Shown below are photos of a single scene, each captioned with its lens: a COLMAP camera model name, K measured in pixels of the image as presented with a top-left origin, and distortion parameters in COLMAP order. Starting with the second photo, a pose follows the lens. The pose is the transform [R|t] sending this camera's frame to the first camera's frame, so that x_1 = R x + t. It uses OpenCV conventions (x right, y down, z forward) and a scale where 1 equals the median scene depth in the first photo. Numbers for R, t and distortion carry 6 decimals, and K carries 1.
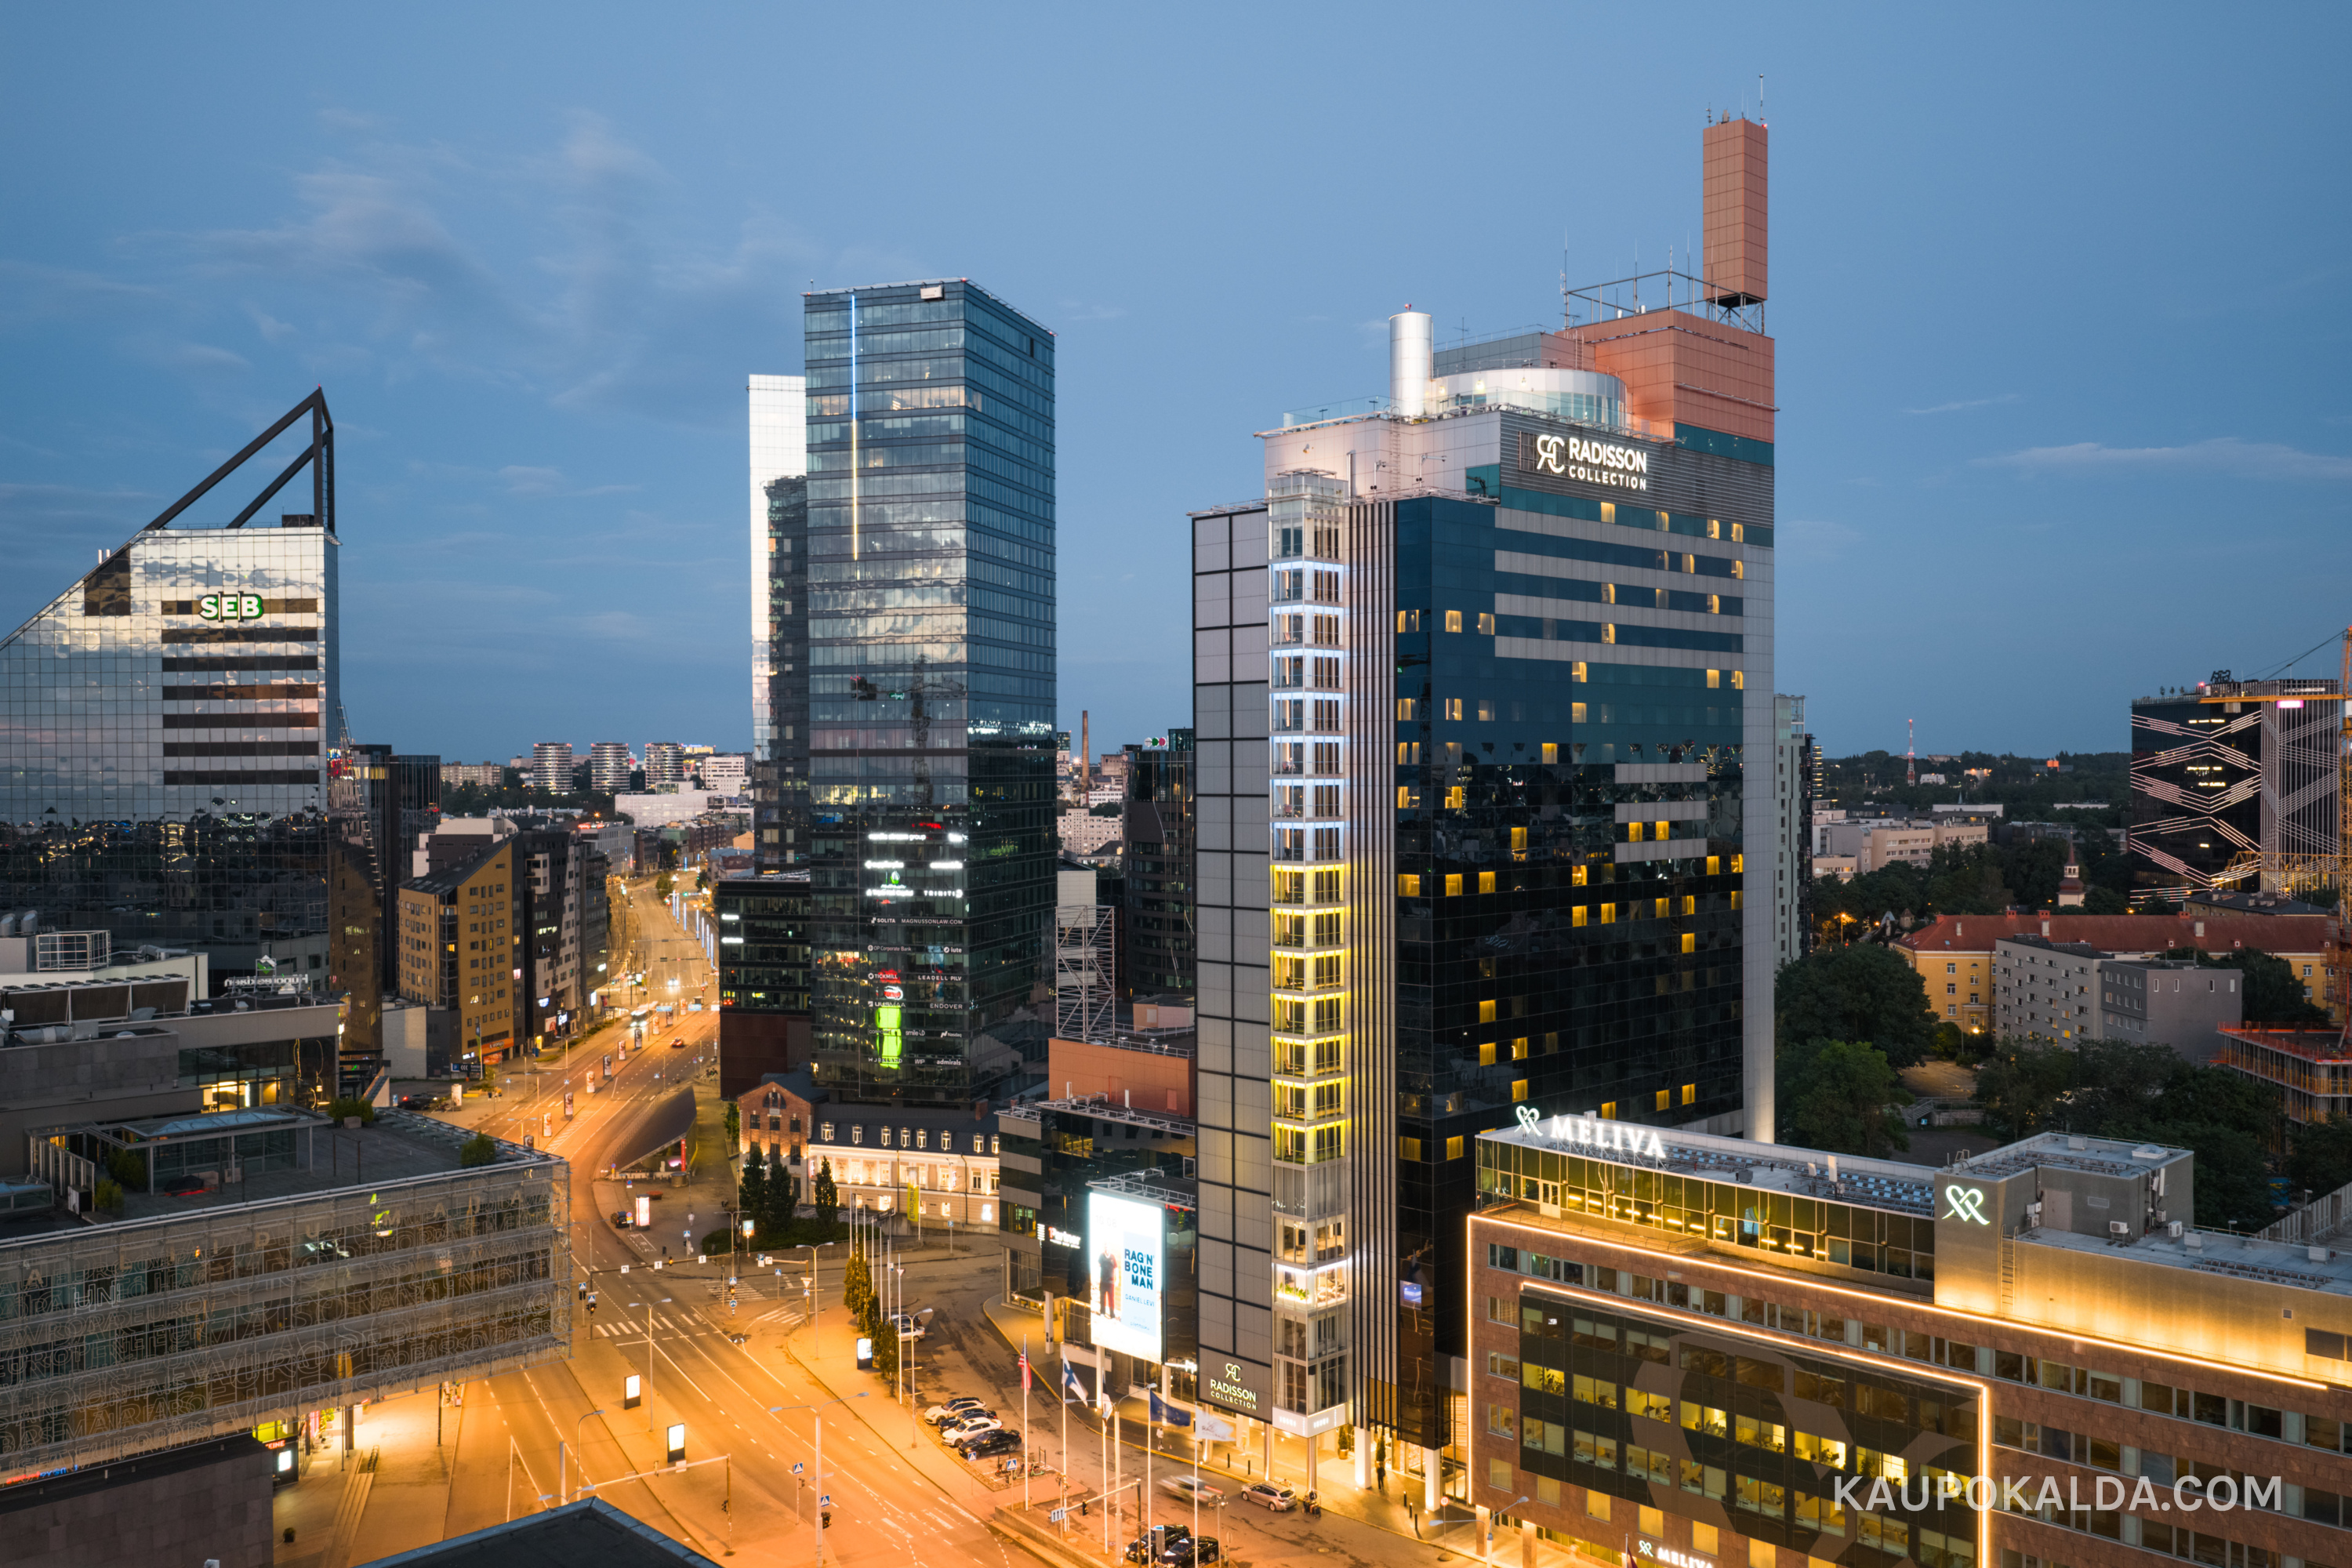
lens RADIAL K [[2015.5, 0, 1259.0], [0, 2015.5, 797.4], [0, 0, 1]] dist [0.054111, -0.038103]
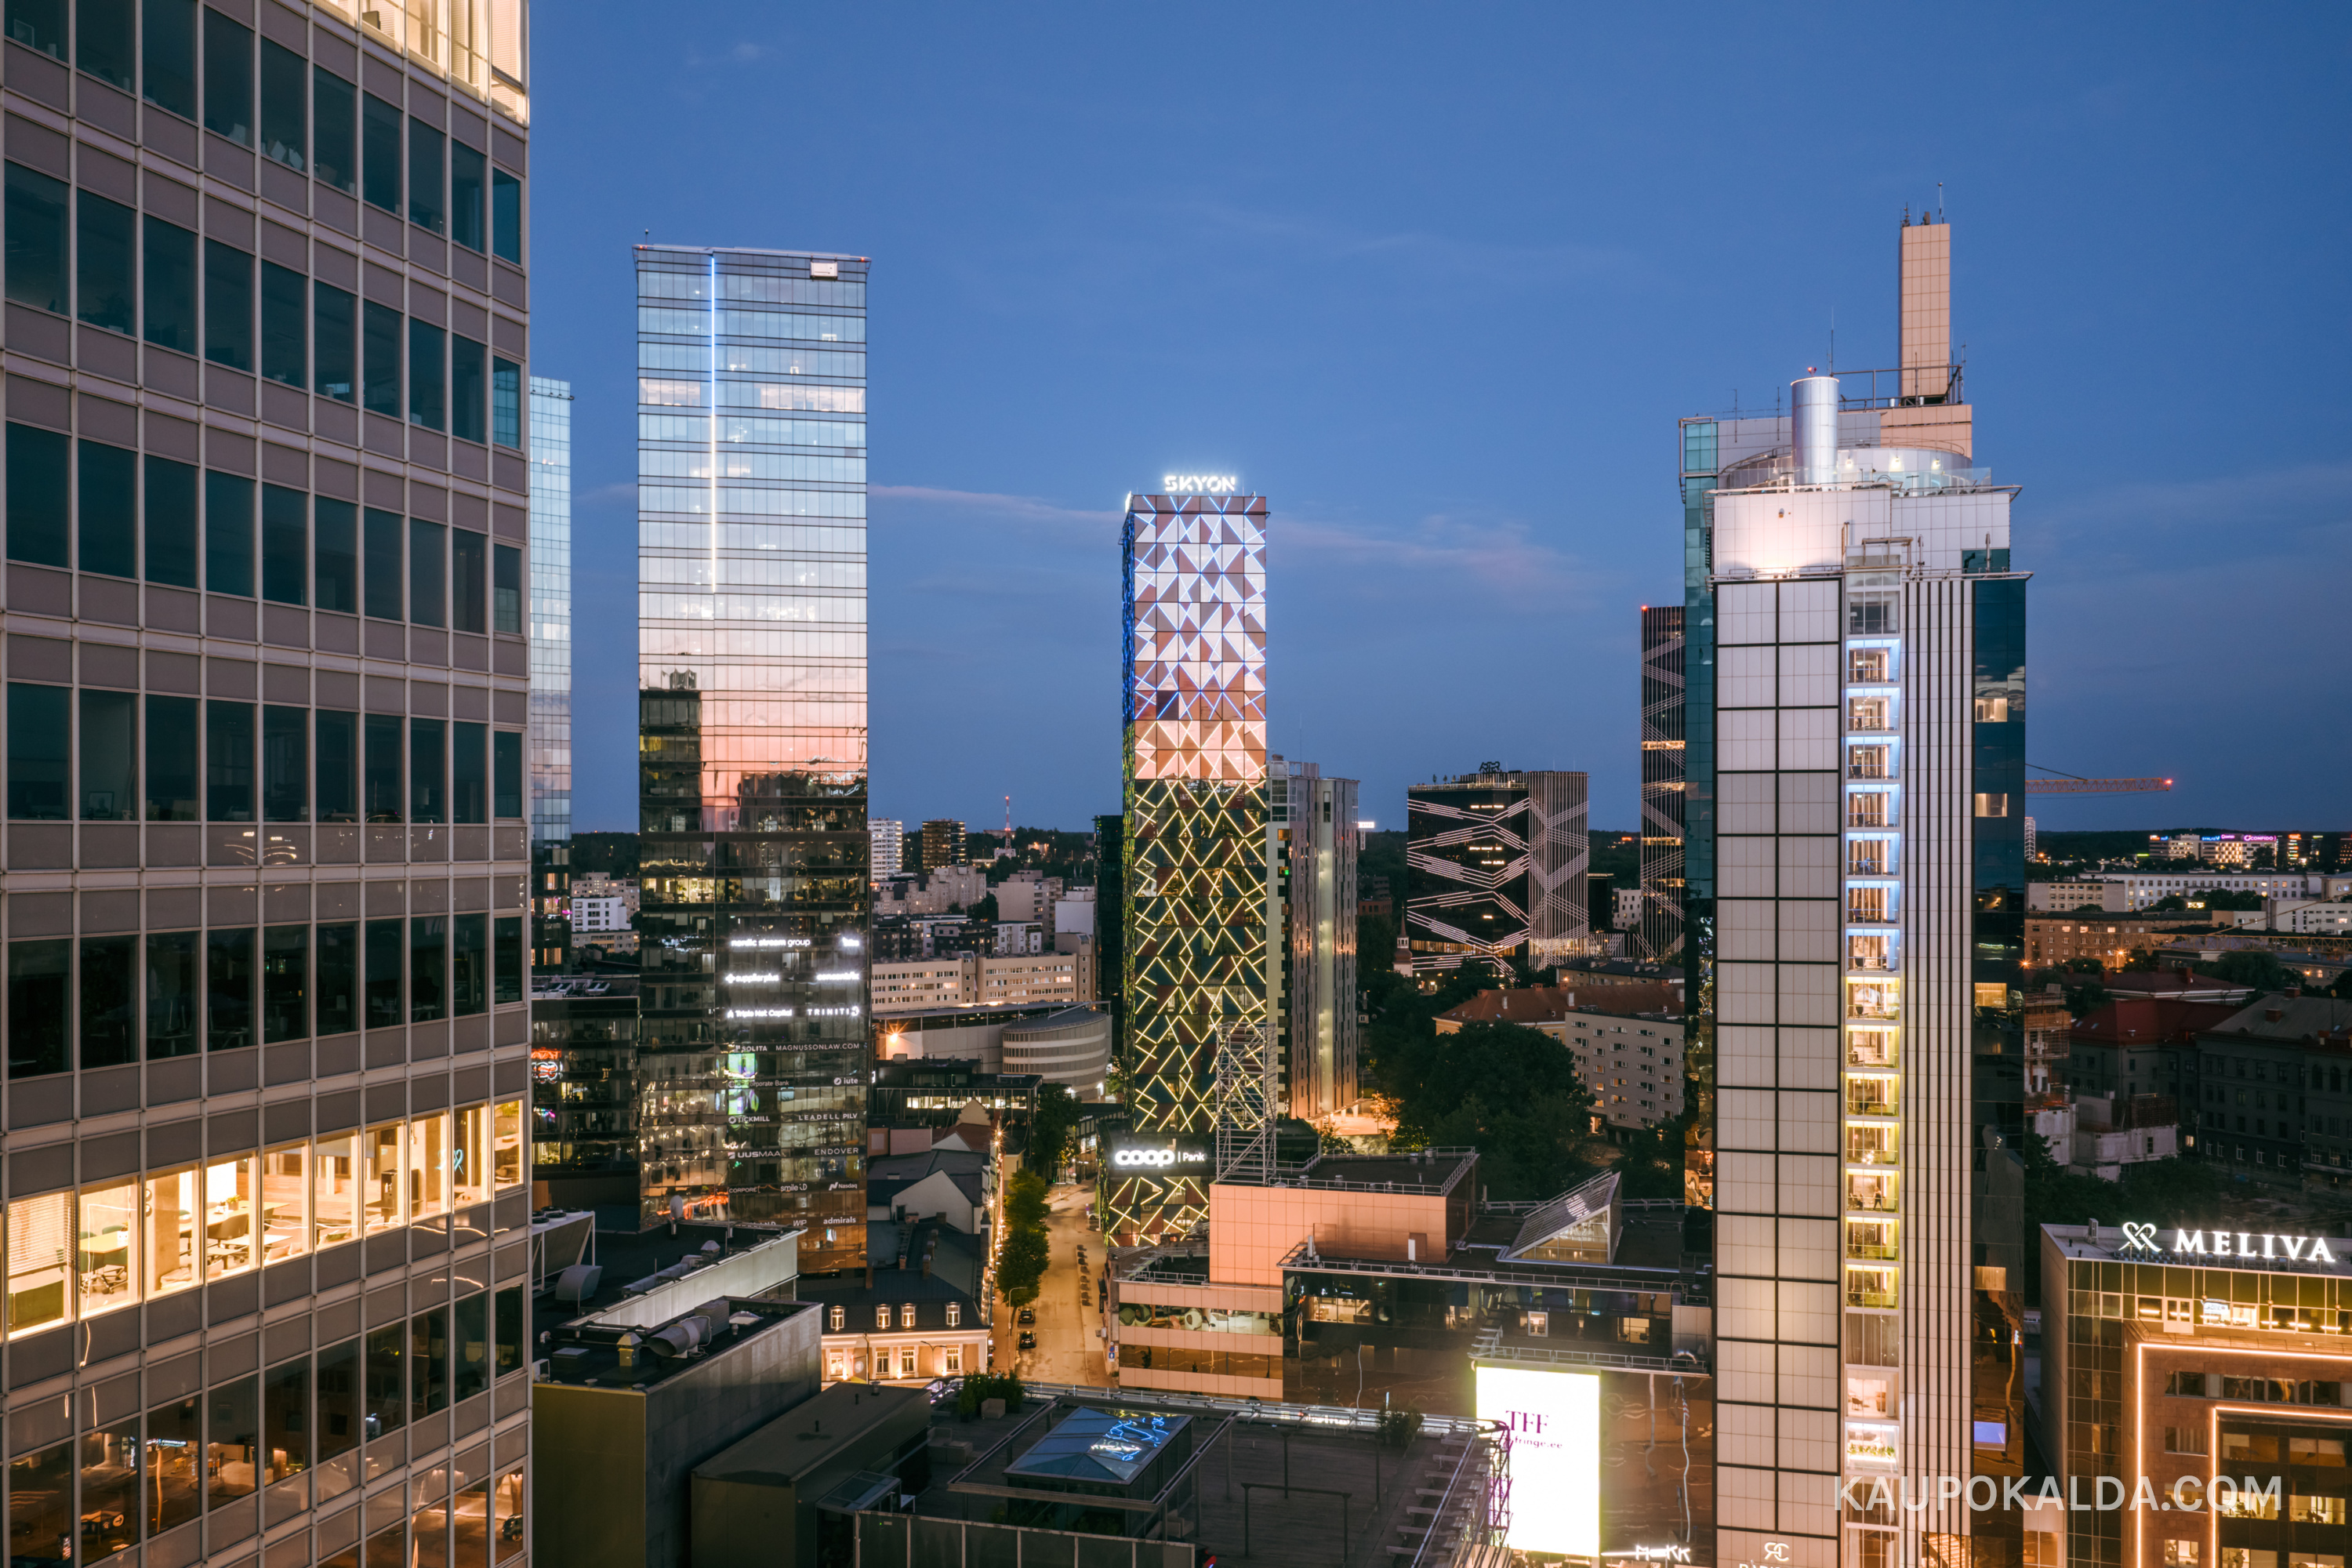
lens RADIAL K [[2015.5, 0, 1184.8], [0, 2015.5, 846.0], [0, 0, 1]] dist [0.054111, -0.038103]
pose [[0.866162, 0.001698, 0.499760, -0.436039], [0.003461, 0.999950, -0.009396, -0.010574], [-0.499751, 0.009868, 0.866113, 0.225737]]
